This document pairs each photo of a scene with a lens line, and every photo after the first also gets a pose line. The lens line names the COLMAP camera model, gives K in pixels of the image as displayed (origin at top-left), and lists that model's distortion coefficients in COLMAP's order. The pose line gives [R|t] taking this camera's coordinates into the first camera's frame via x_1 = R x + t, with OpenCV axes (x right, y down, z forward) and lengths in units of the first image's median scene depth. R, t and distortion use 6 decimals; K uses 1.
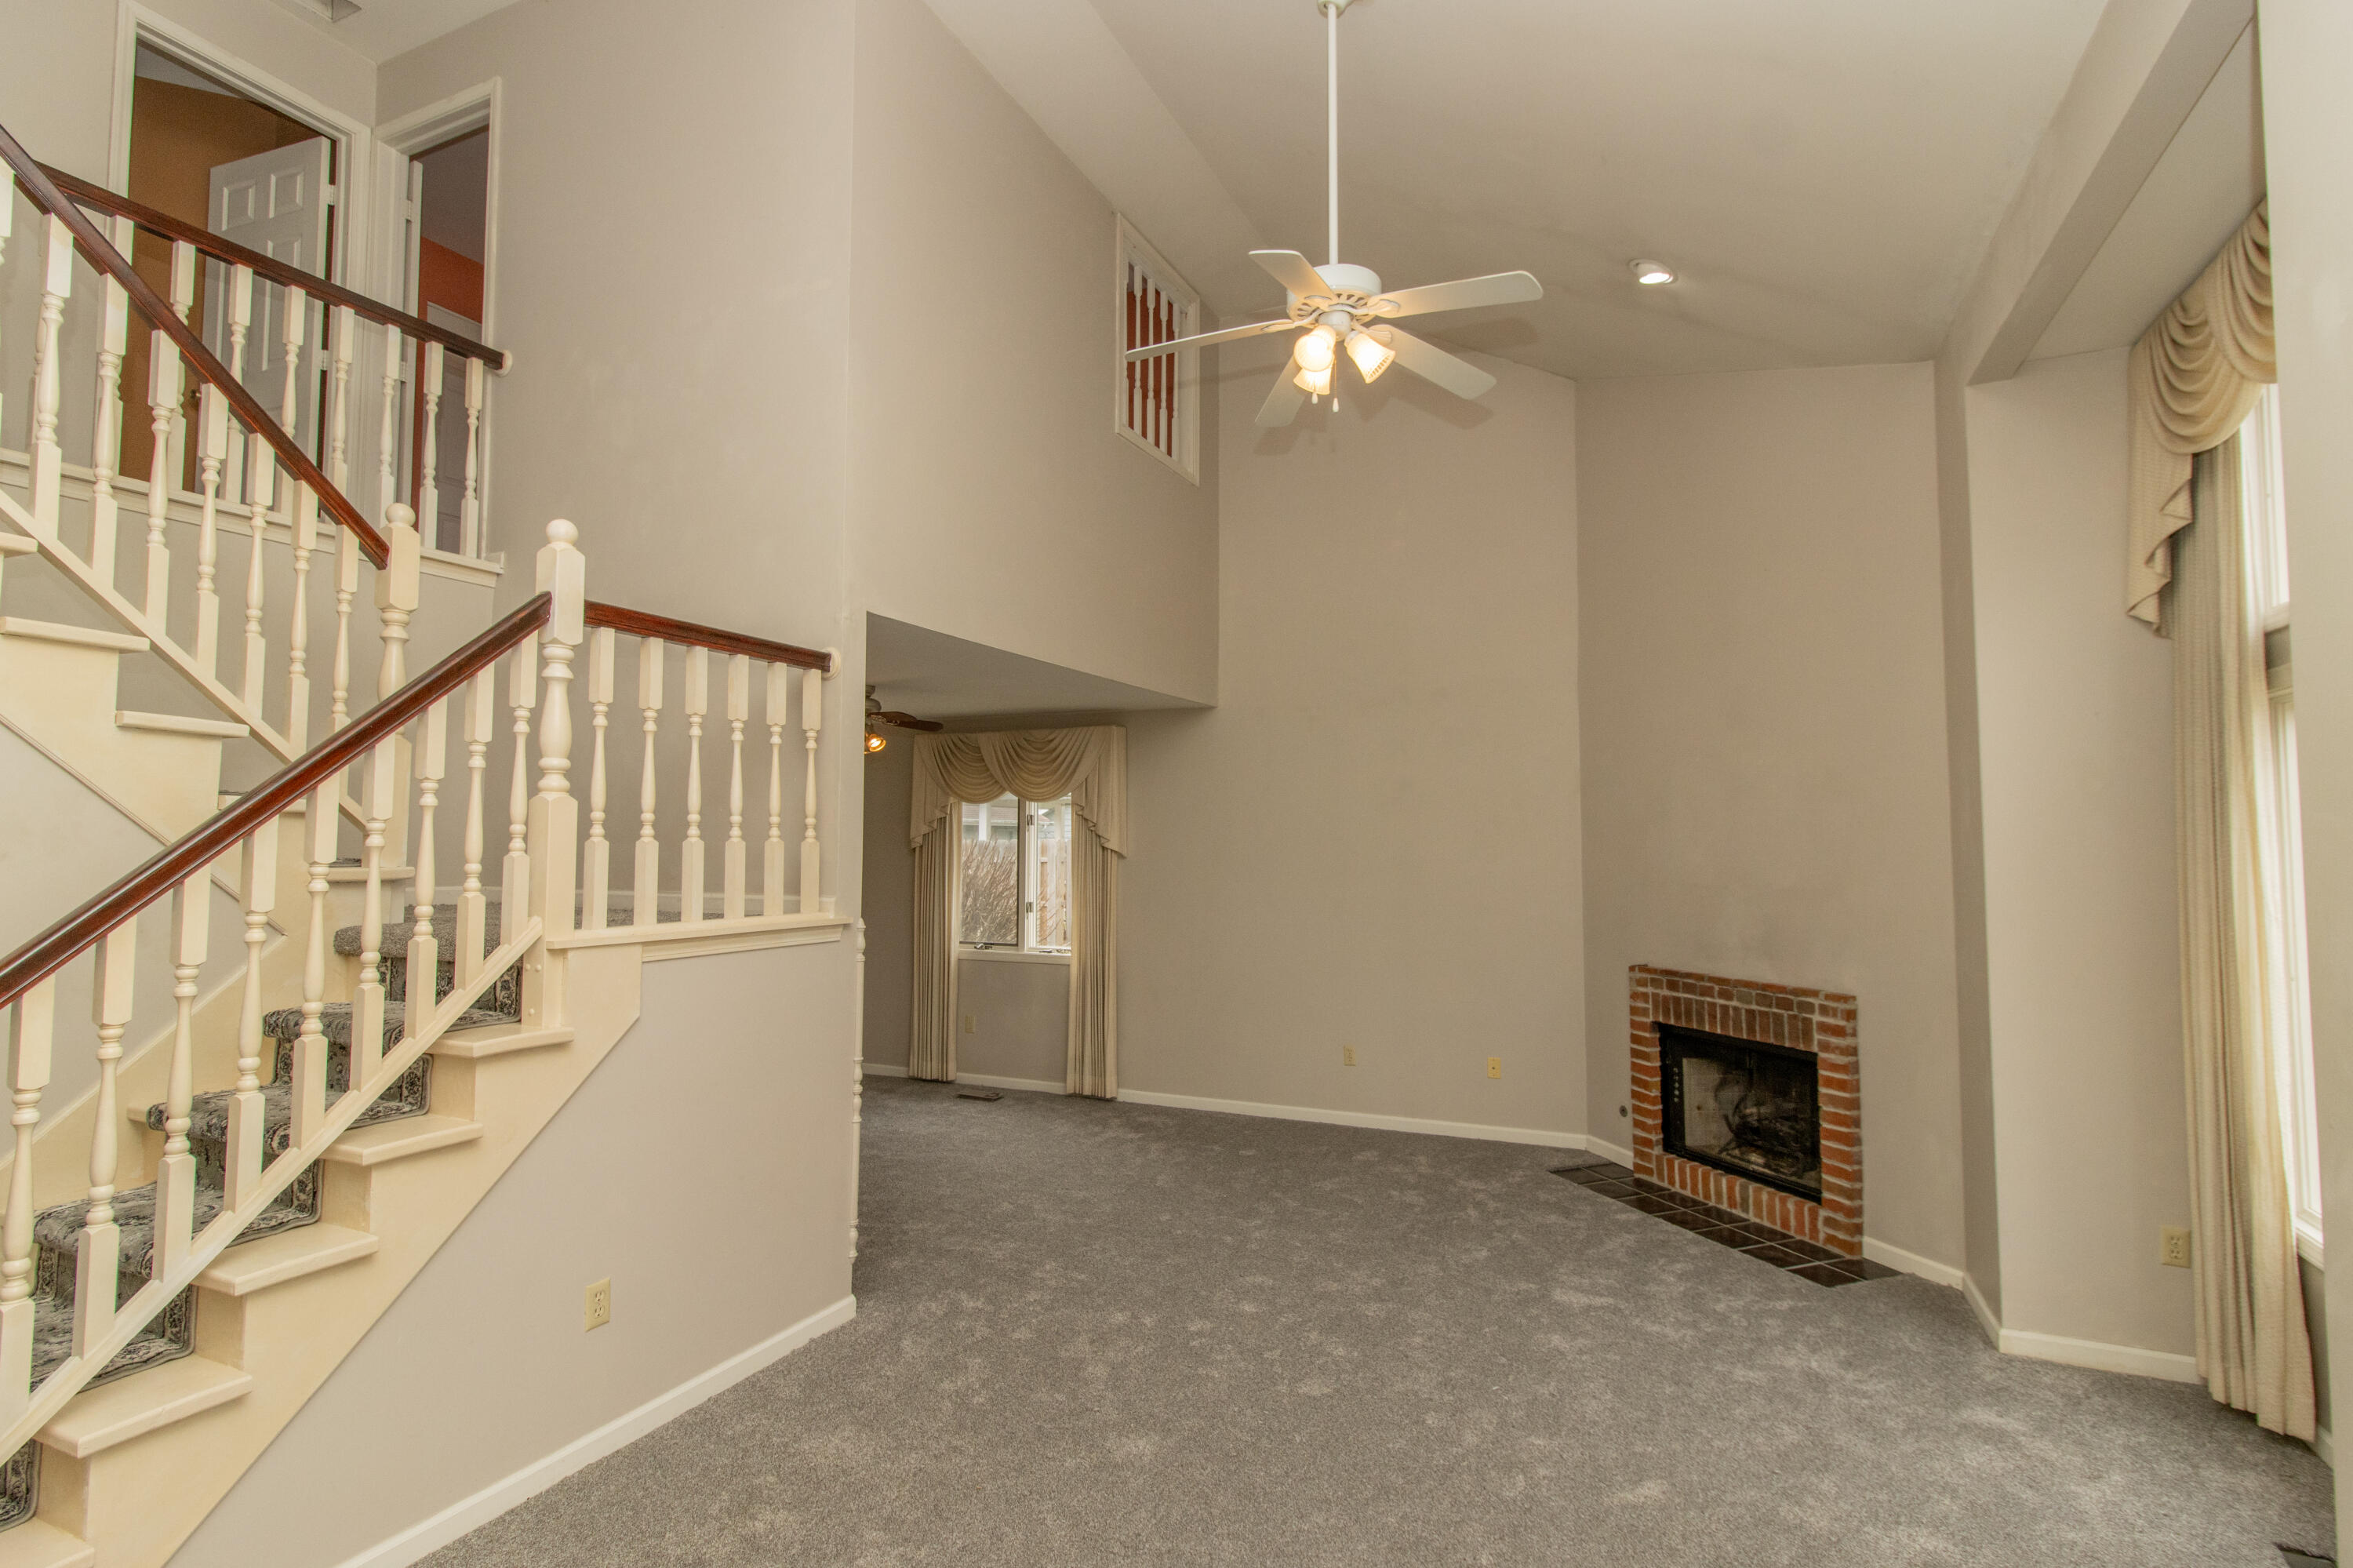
lens RADIAL K [[1096.7, 0, 1146.2], [0, 1096.7, 786.4], [0, 0, 1]] dist [0.002928, 0.000511]
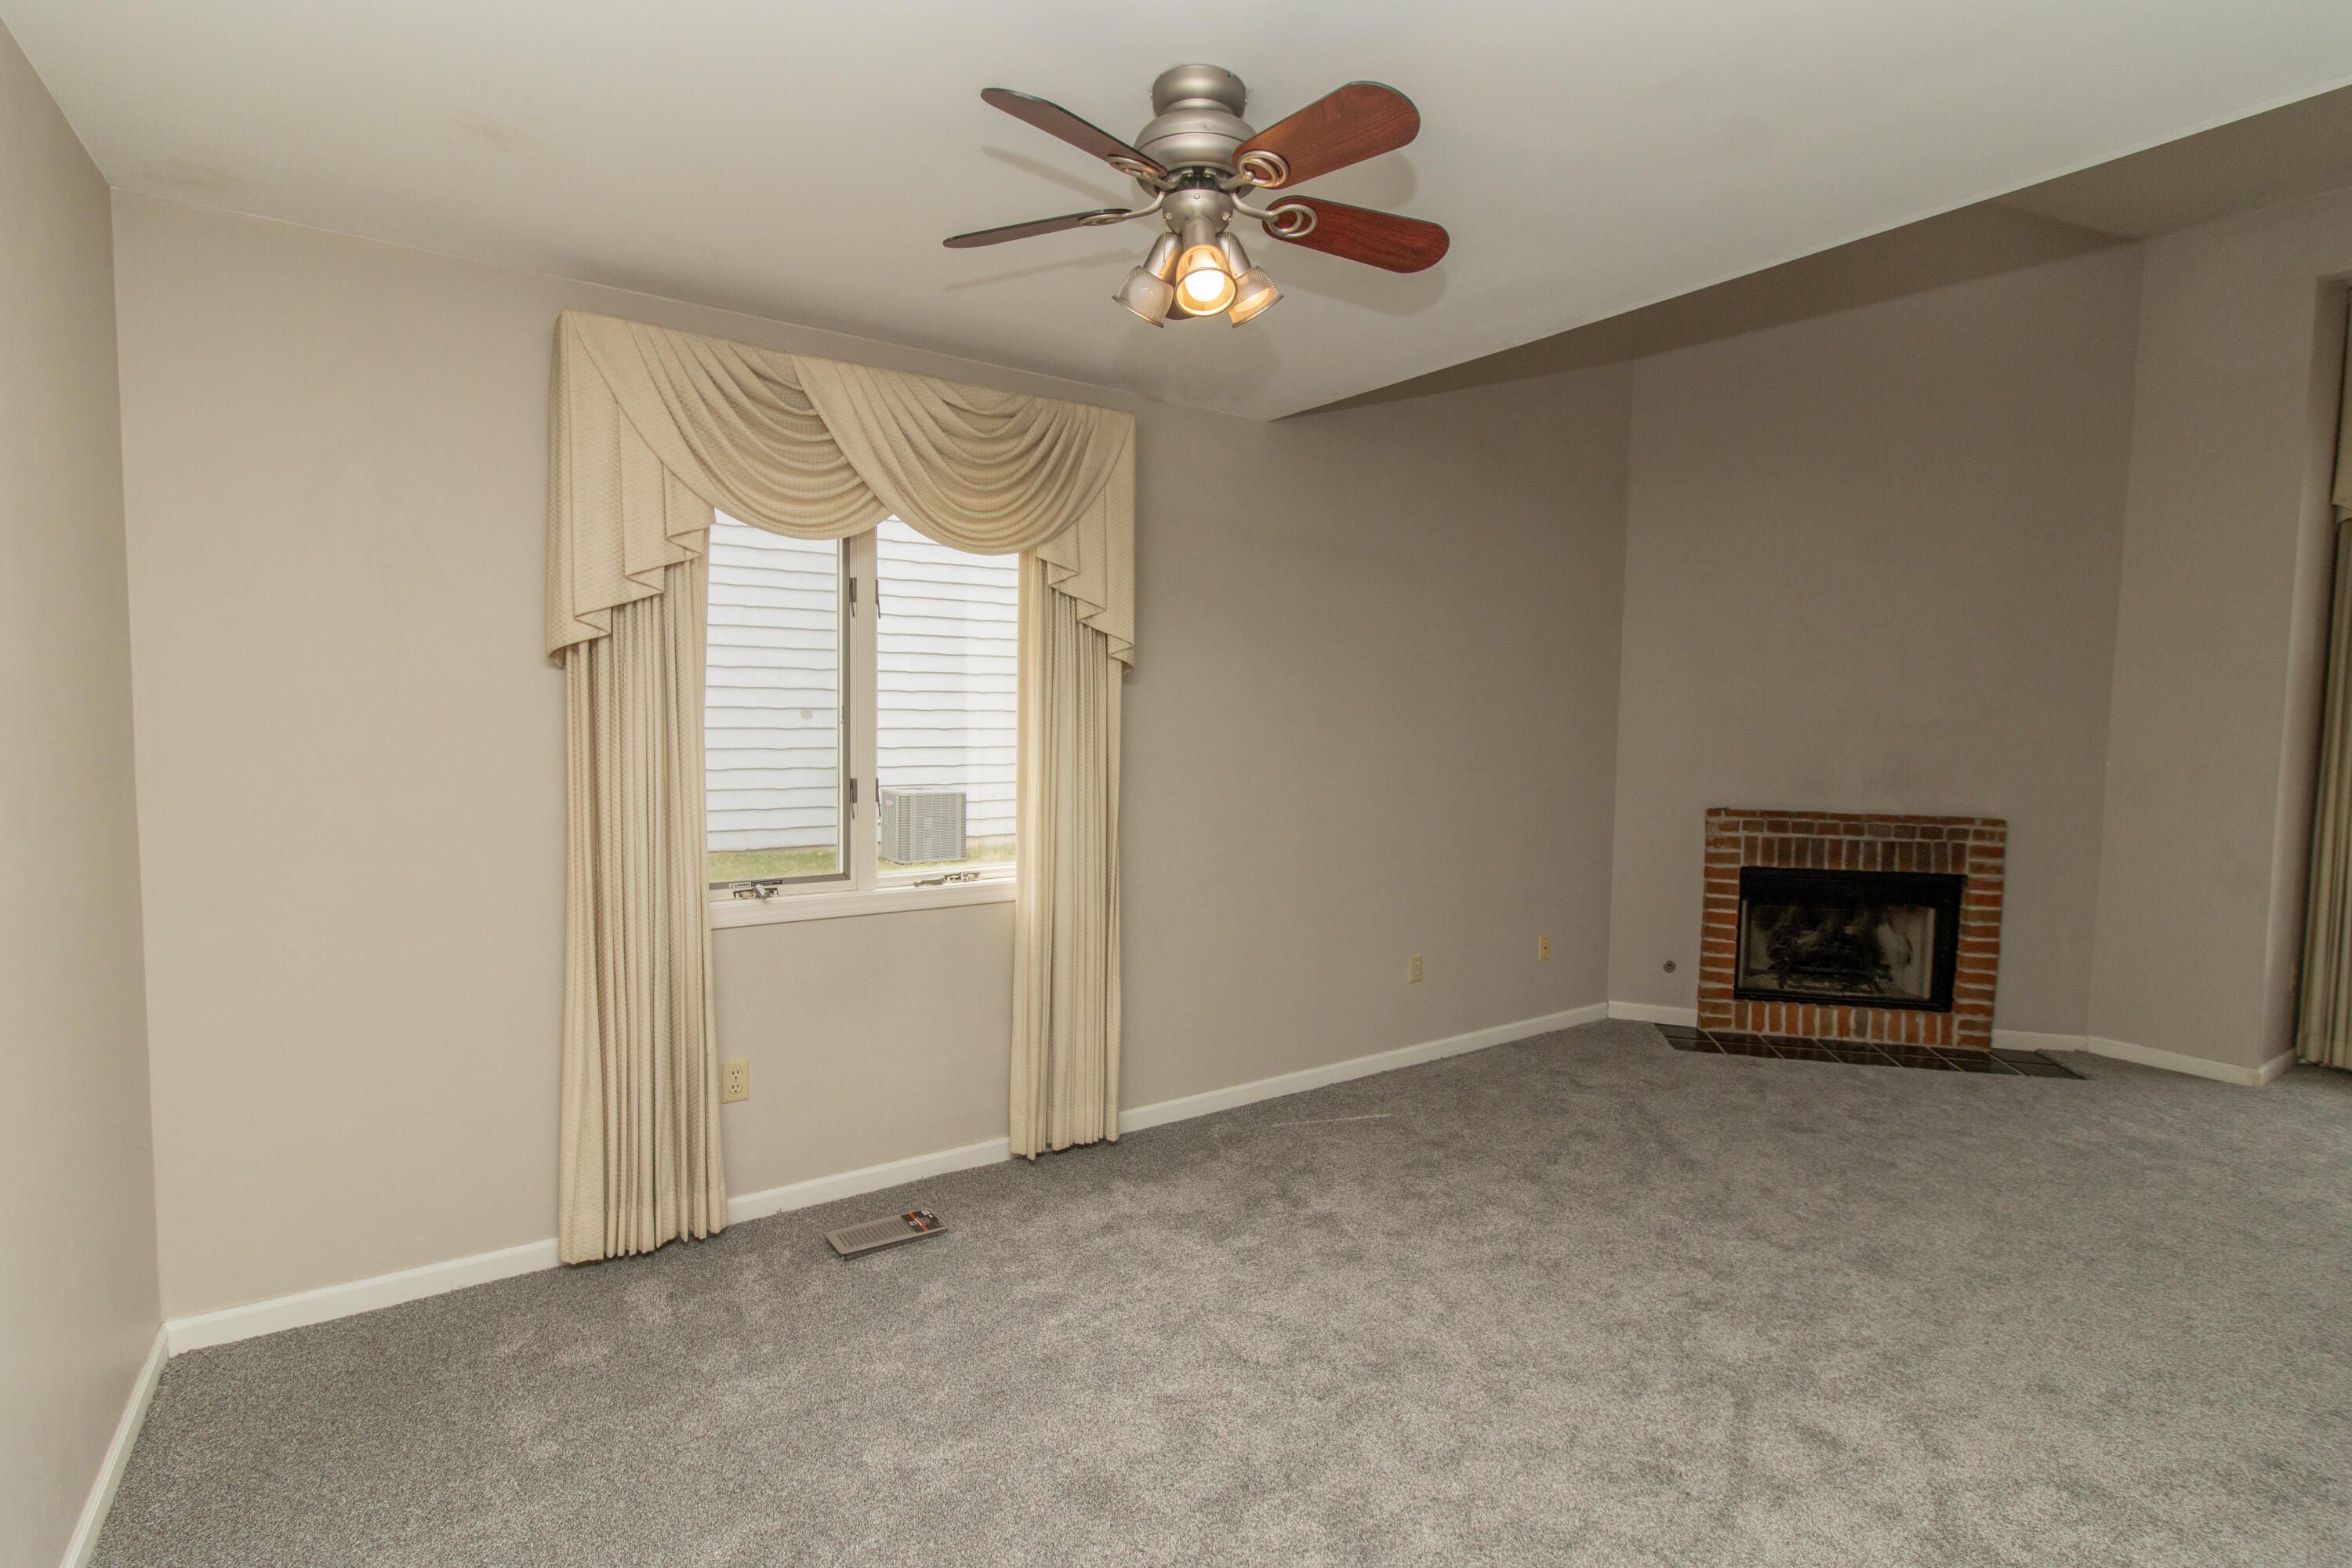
lens RADIAL K [[1096.2, 0, 1243.1], [0, 1096.2, 781.0], [0, 0, 1]] dist [0.002928, 0.000511]
pose [[0.524155, -0.050310, 0.850135, -0.769544], [-0.063563, 0.993158, 0.097964, 0.105534], [-0.849247, -0.105385, 0.517371, 1.218433]]
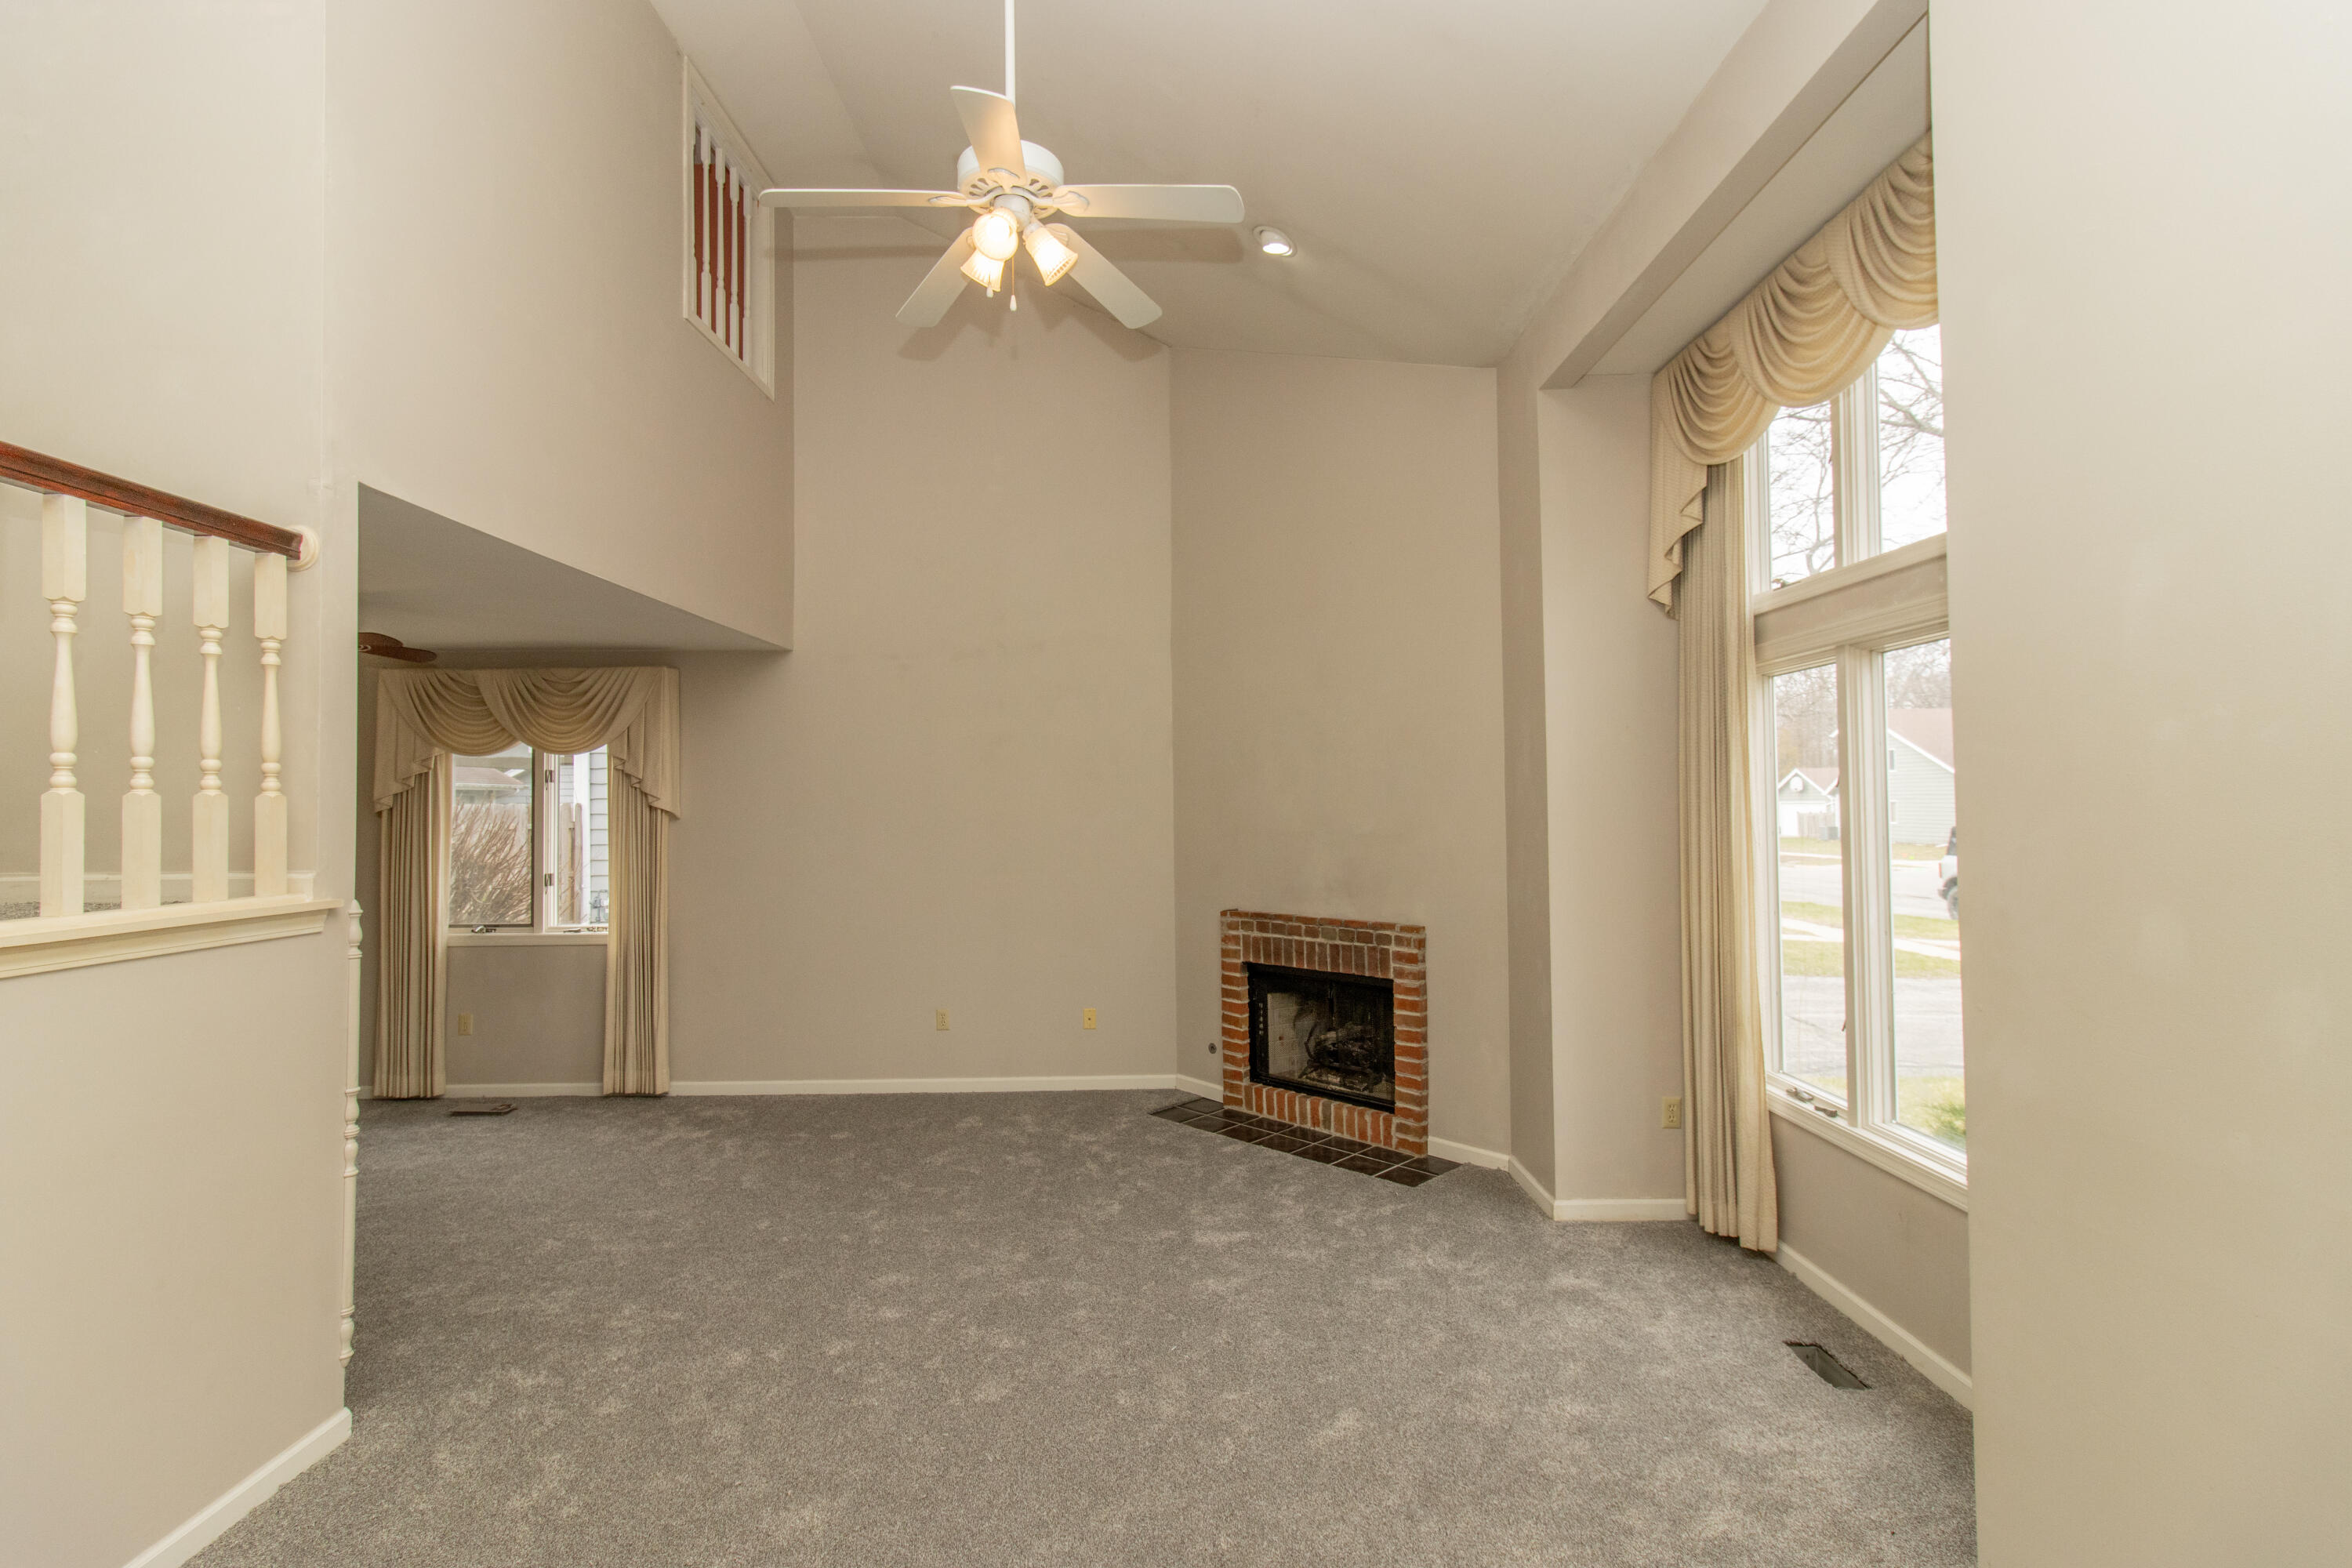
lens RADIAL K [[1096.2, 0, 1171.1], [0, 1096.2, 776.0], [0, 0, 1]] dist [0.002928, 0.000511]
pose [[0.906481, 0.000417, 0.422245, -0.074565], [-0.011669, 0.999642, 0.024065, 0.013456], [-0.422084, -0.026742, 0.906162, 0.104067]]
